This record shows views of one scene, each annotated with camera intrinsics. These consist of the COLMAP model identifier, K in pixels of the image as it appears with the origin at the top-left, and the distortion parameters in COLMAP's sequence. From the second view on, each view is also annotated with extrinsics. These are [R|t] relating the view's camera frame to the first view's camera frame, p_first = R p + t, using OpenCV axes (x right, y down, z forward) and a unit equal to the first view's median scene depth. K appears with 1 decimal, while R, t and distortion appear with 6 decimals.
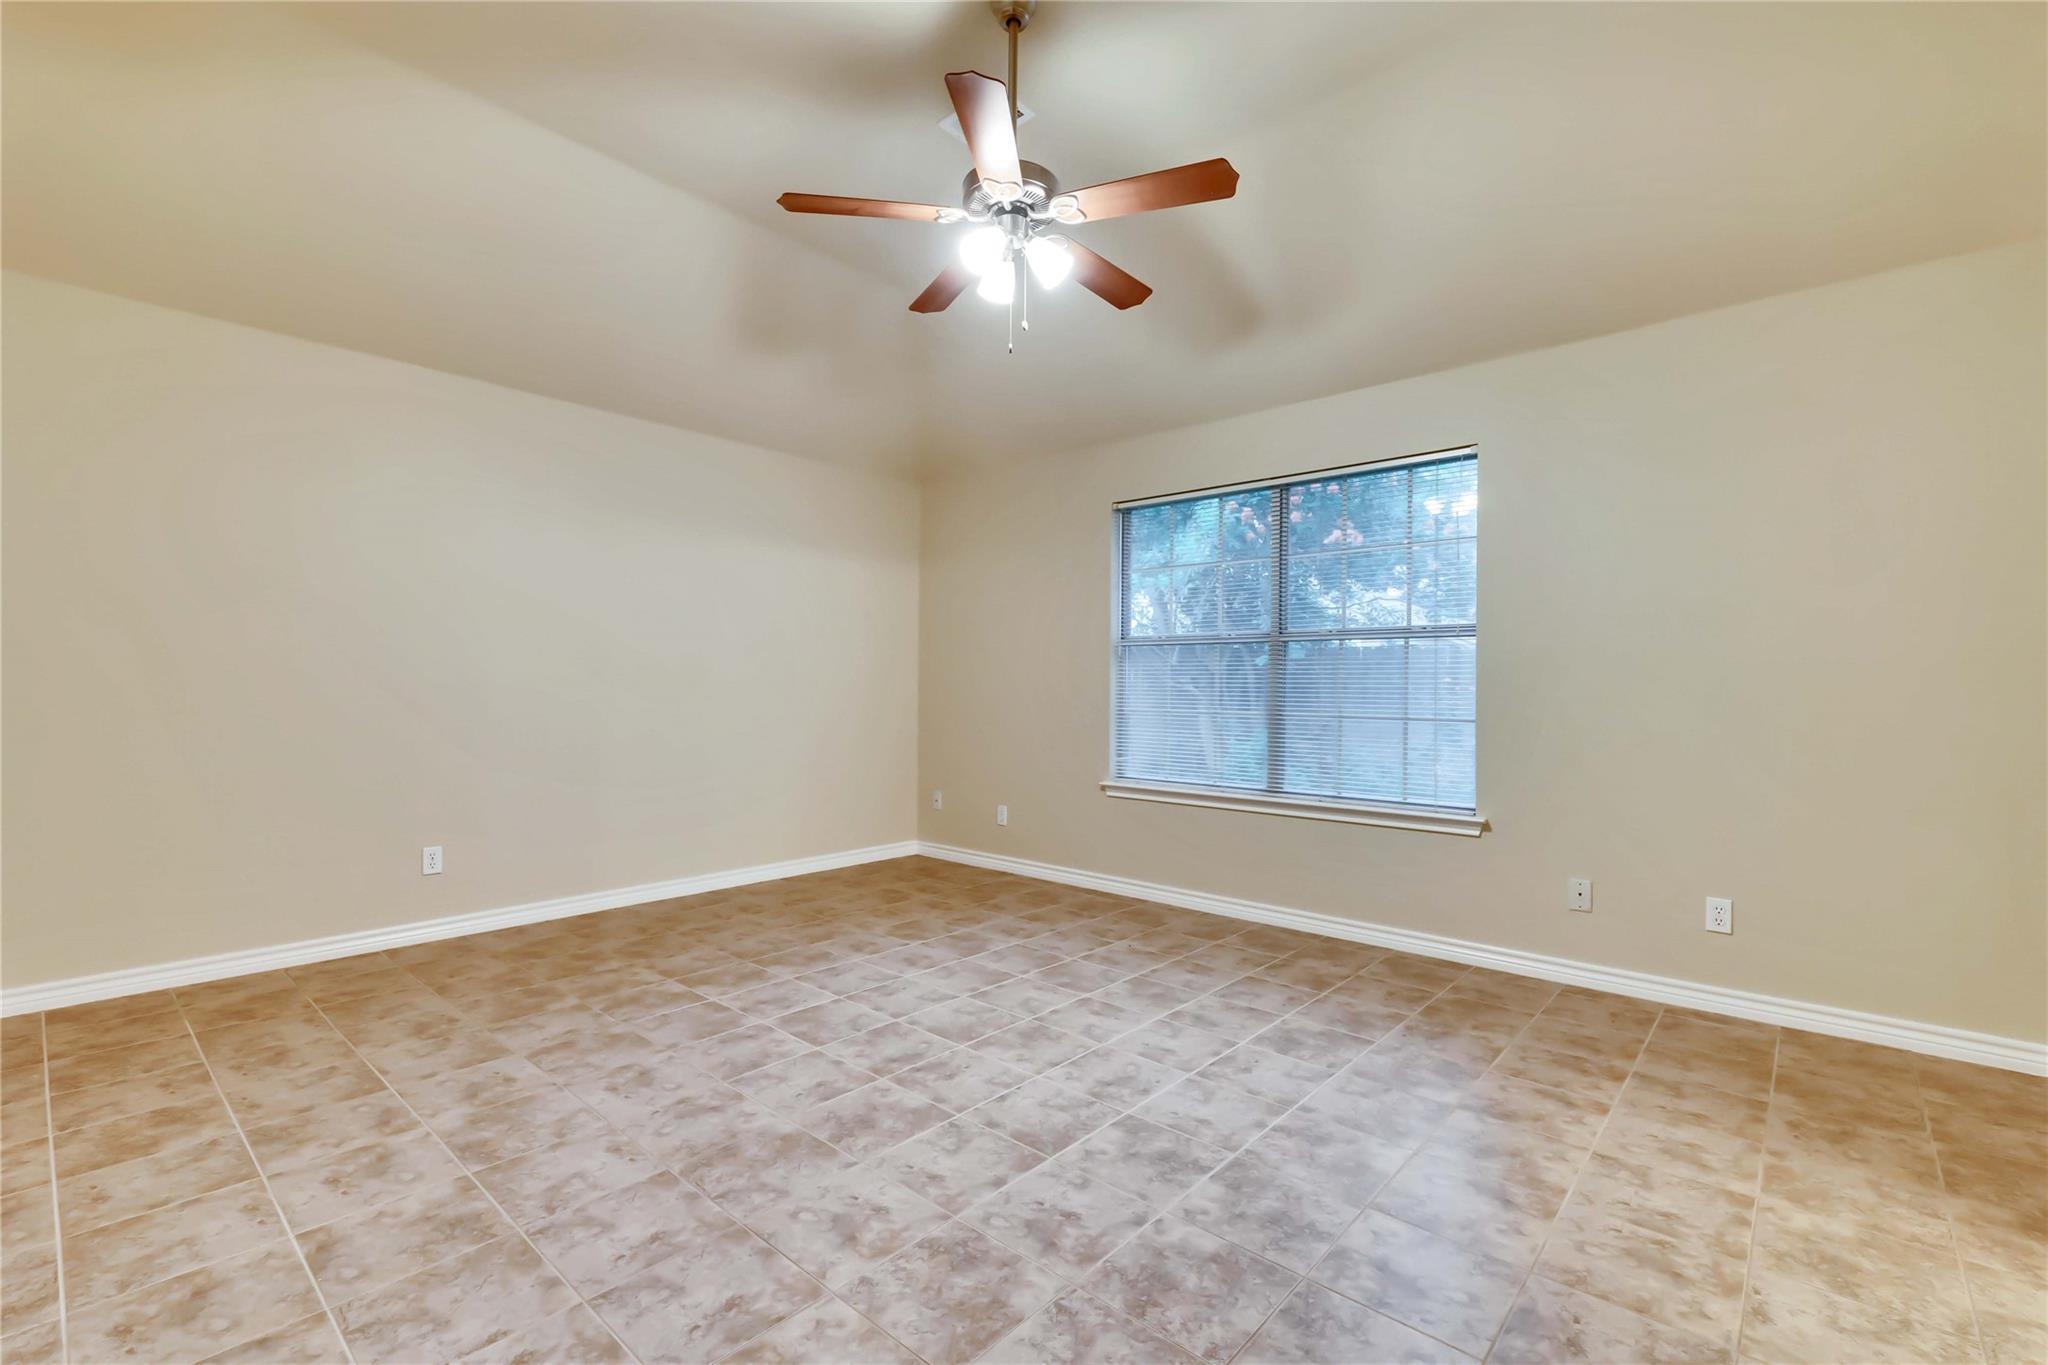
lens RADIAL K [[698.5, 0, 1028.4], [0, 698.5, 686.3], [0, 0, 1]] dist [0.003079, -0.000250]
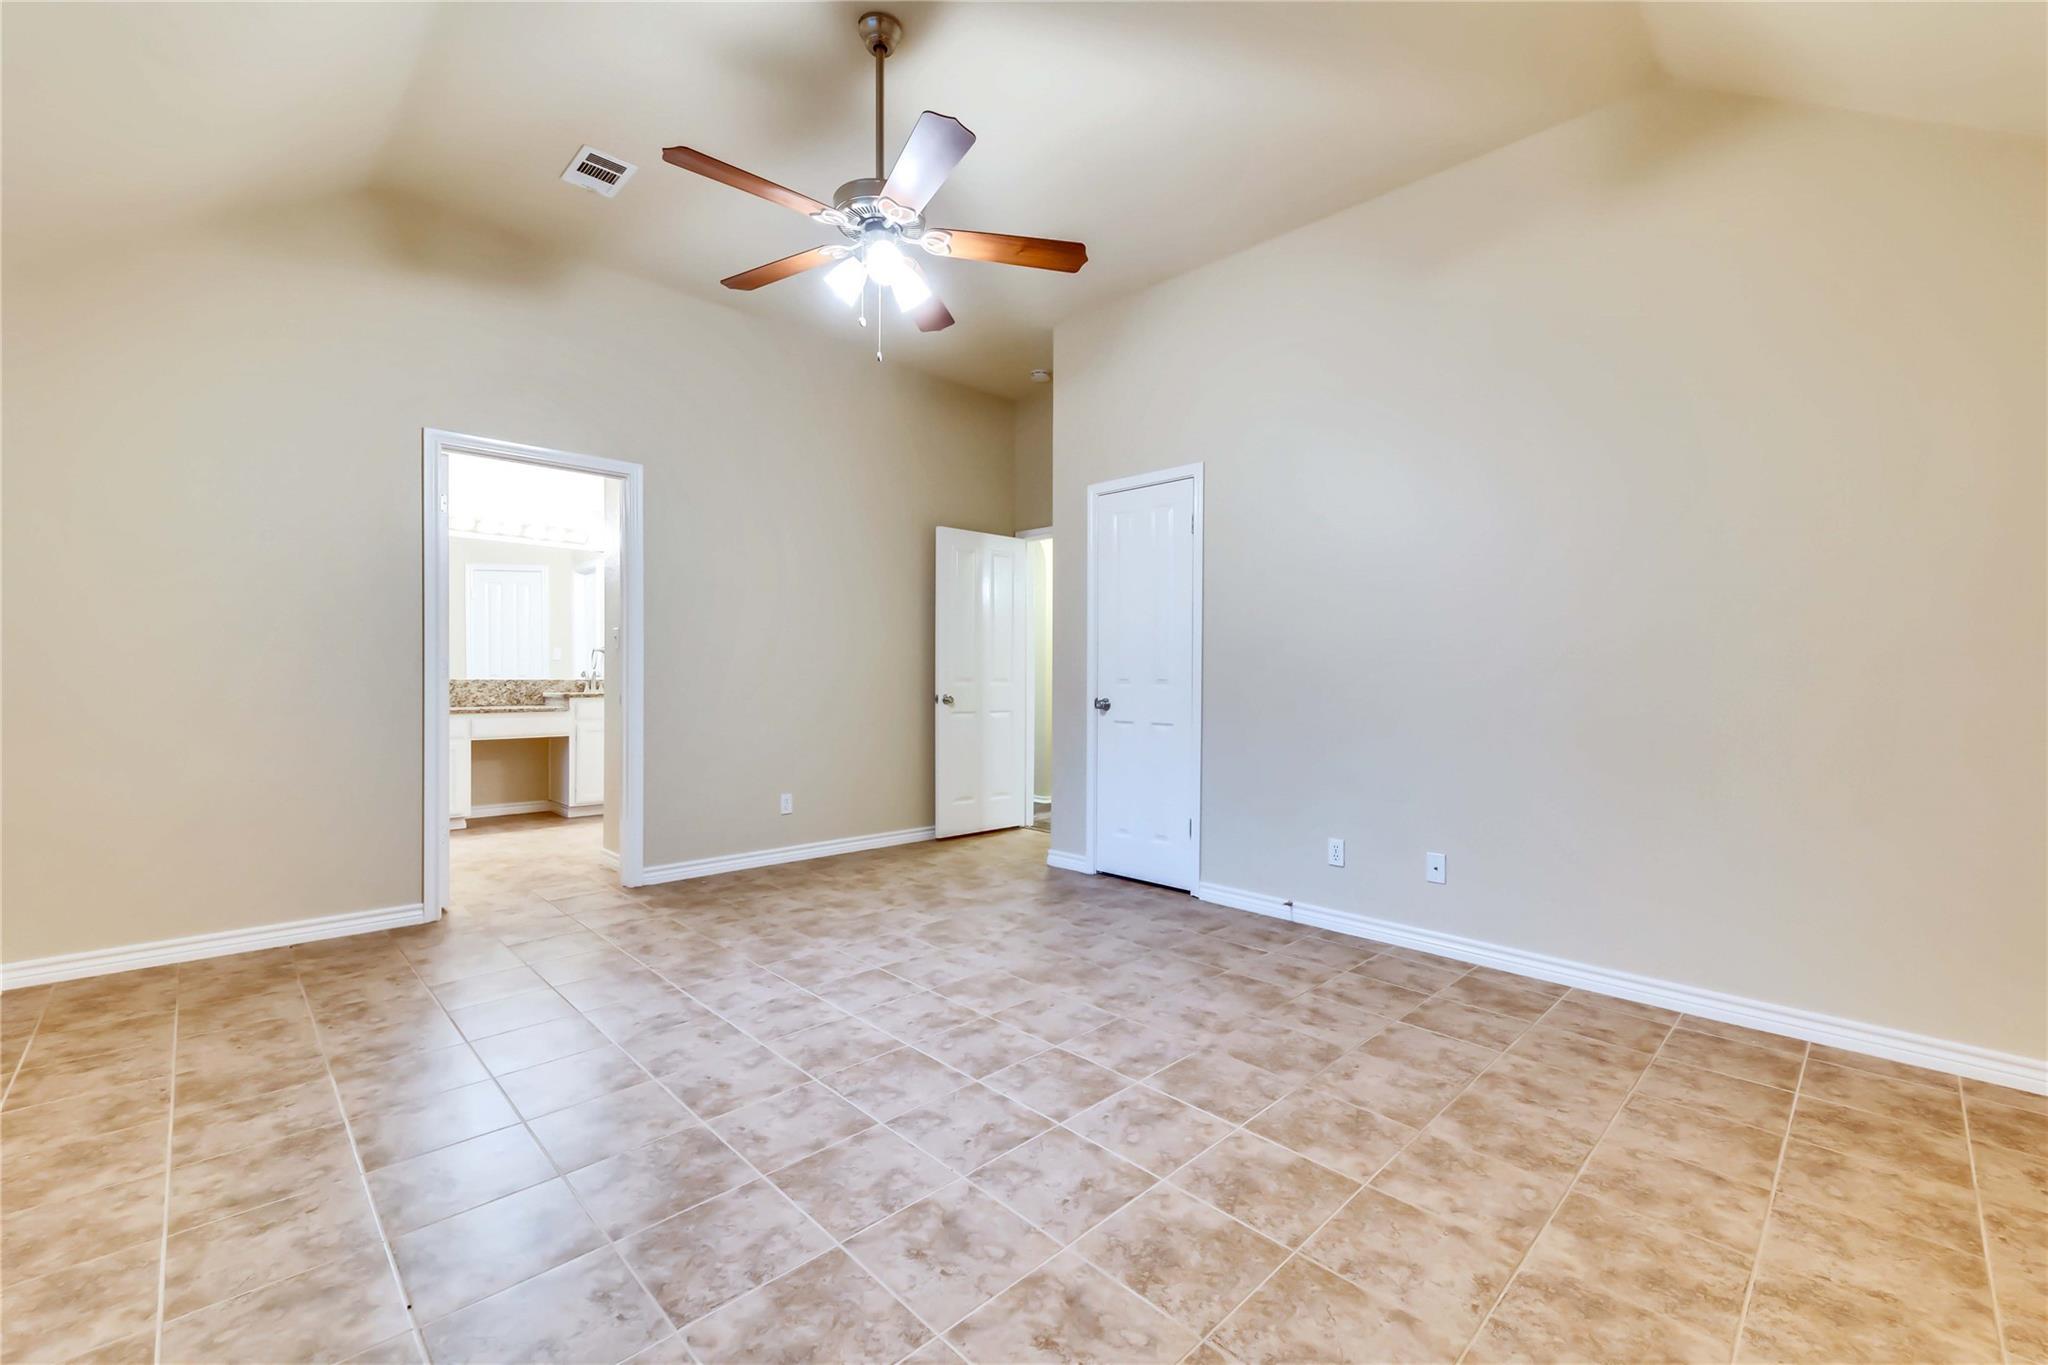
lens RADIAL K [[698.5, 0, 1028.4], [0, 698.5, 686.3], [0, 0, 1]] dist [0.003079, -0.000250]
pose [[-0.995563, -0.017590, 0.092436, -0.344354], [-0.016518, 0.999787, 0.012355, 0.006026], [-0.092633, 0.010773, -0.995642, 1.963164]]
